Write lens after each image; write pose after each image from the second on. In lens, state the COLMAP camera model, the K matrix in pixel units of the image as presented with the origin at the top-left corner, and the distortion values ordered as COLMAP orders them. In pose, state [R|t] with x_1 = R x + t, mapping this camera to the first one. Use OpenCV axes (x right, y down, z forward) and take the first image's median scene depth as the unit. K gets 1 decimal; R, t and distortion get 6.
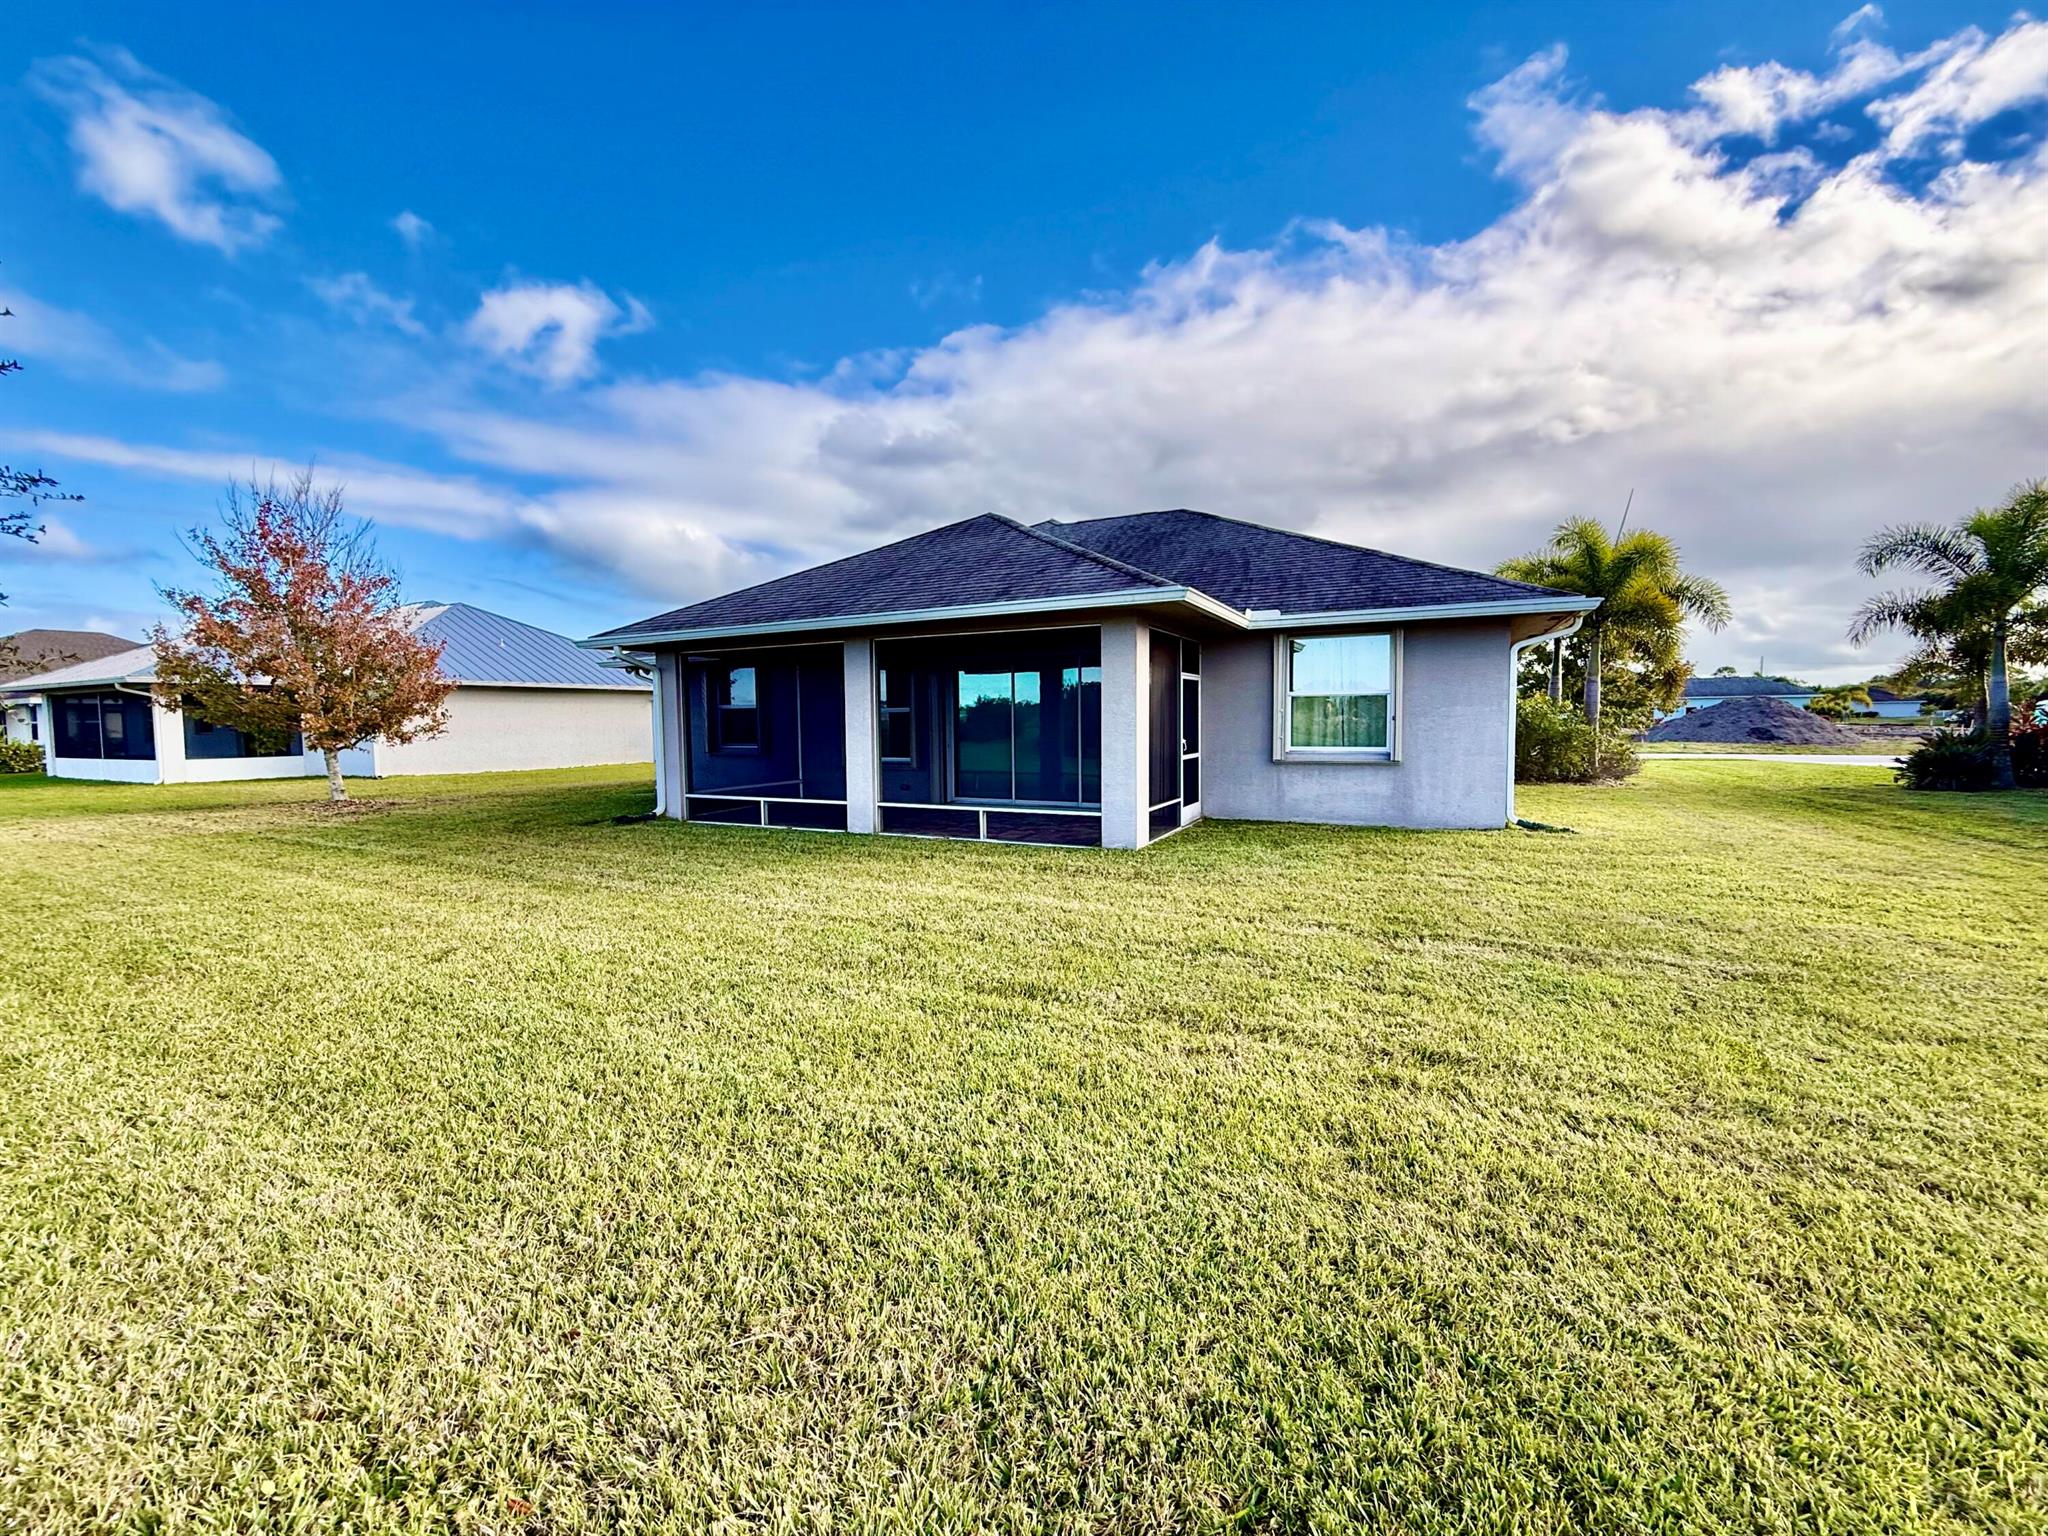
lens RADIAL K [[816.7, 0, 1020.1], [0, 816.7, 767.0], [0, 0, 1]] dist [0.000427, 0.000192]
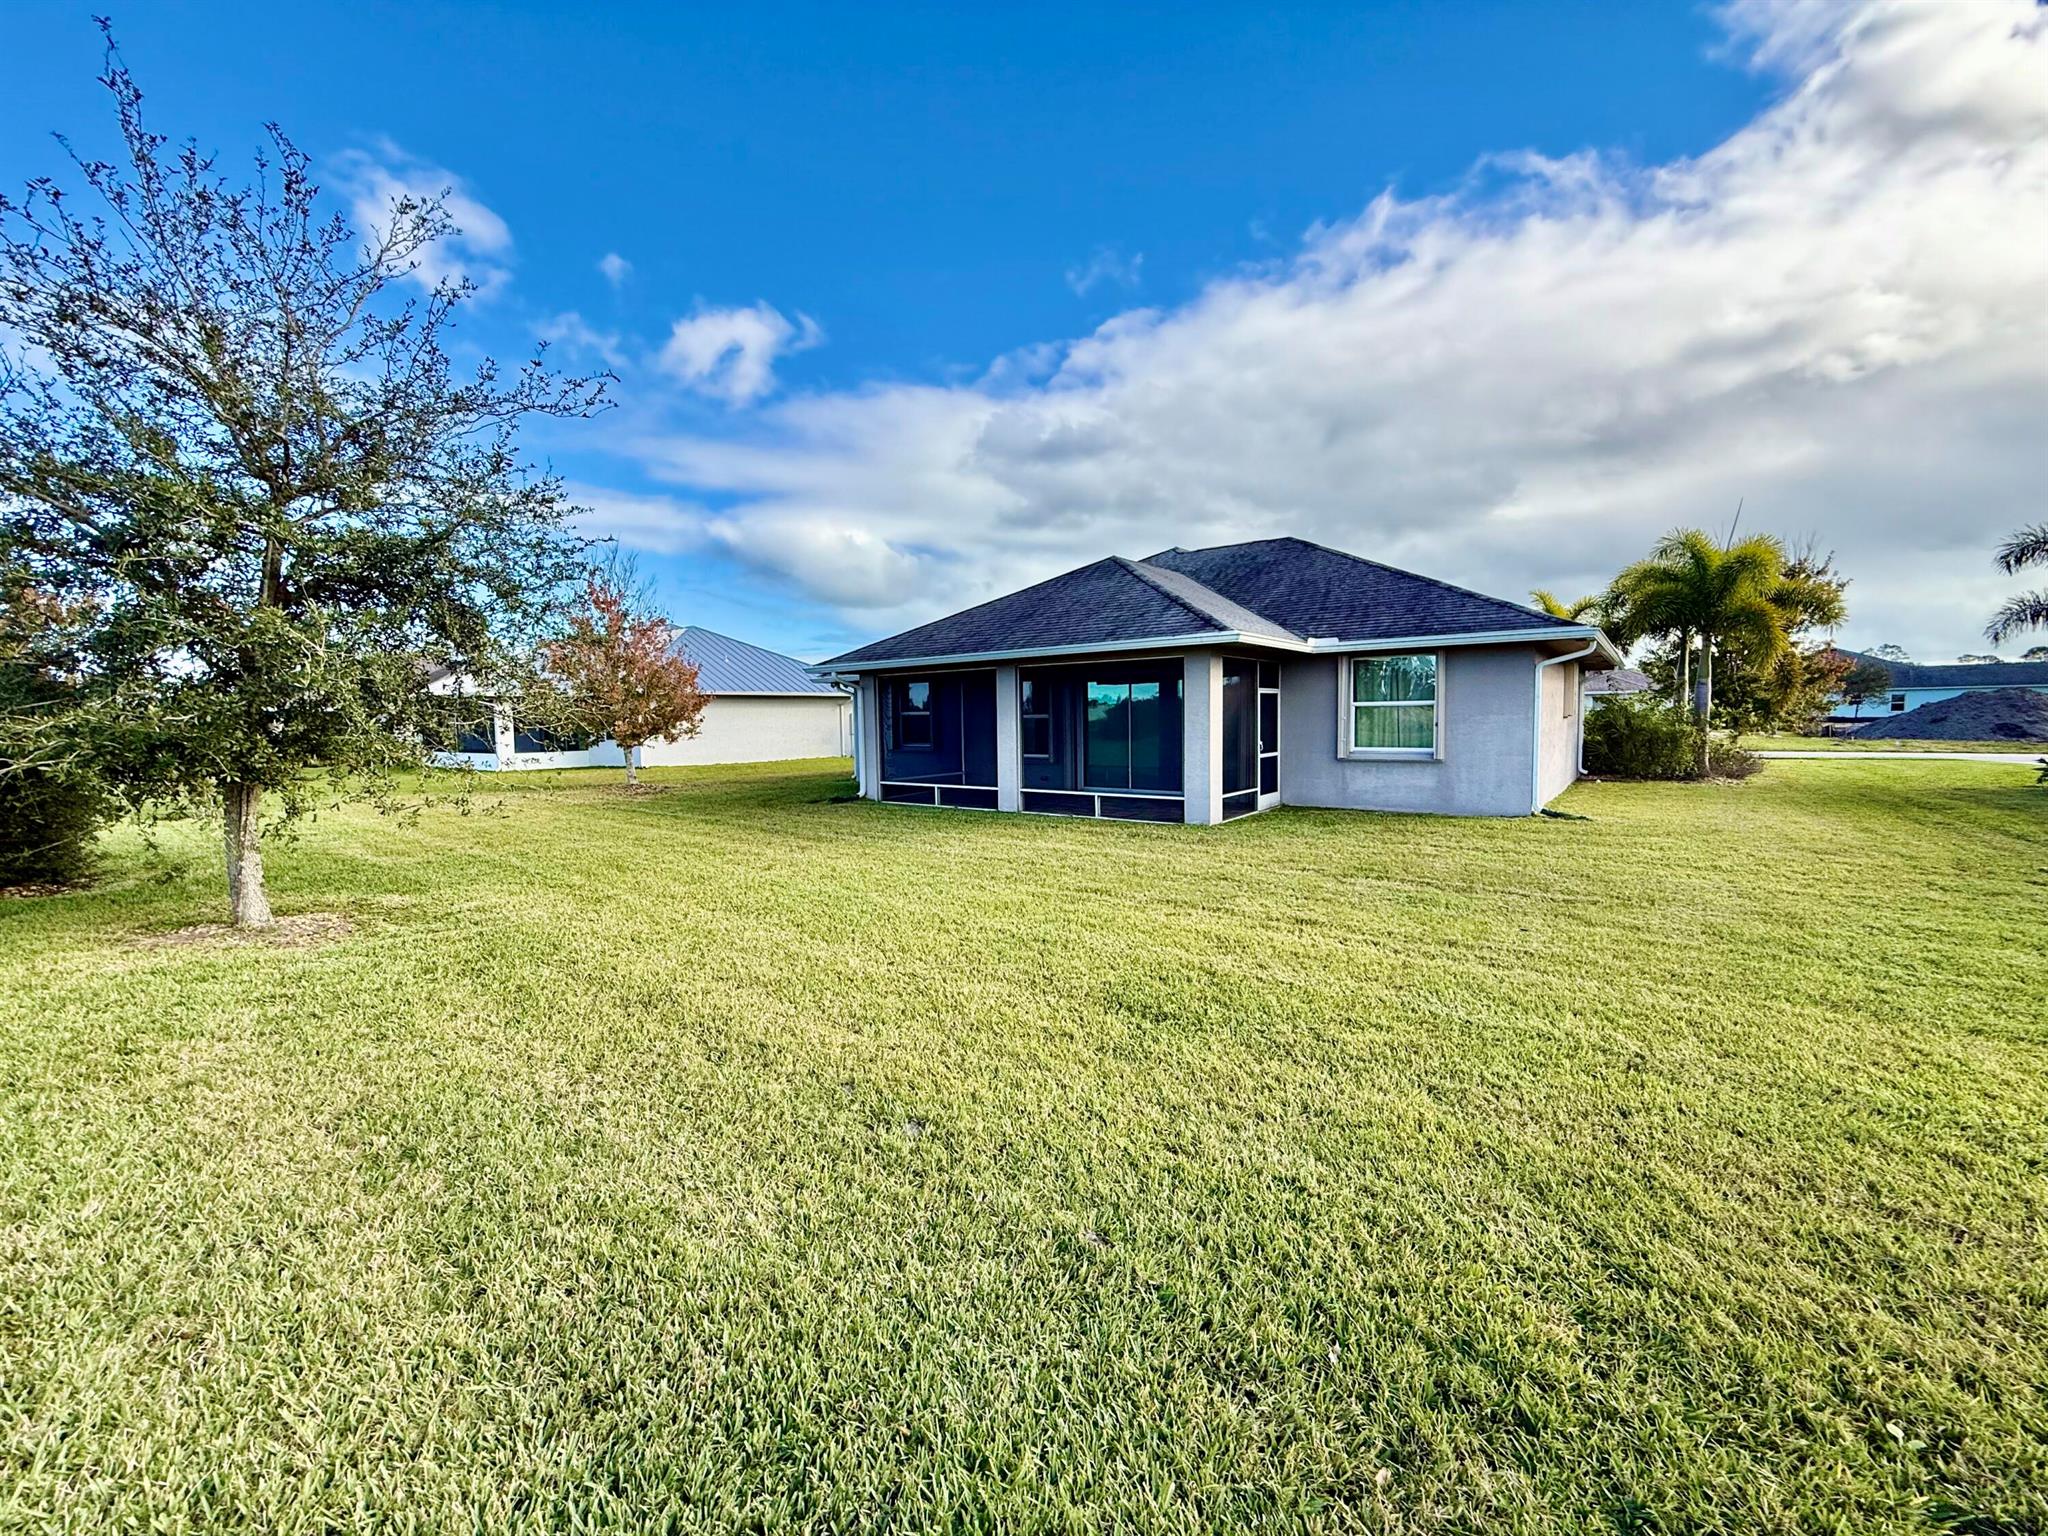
lens RADIAL K [[816.7, 0, 1020.1], [0, 816.7, 767.0], [0, 0, 1]] dist [0.000427, 0.000192]
pose [[0.982345, 0.006954, -0.186950, 0.070216], [-0.005847, 0.999962, 0.006468, -0.000329], [0.186988, -0.005261, 0.982348, -0.290940]]
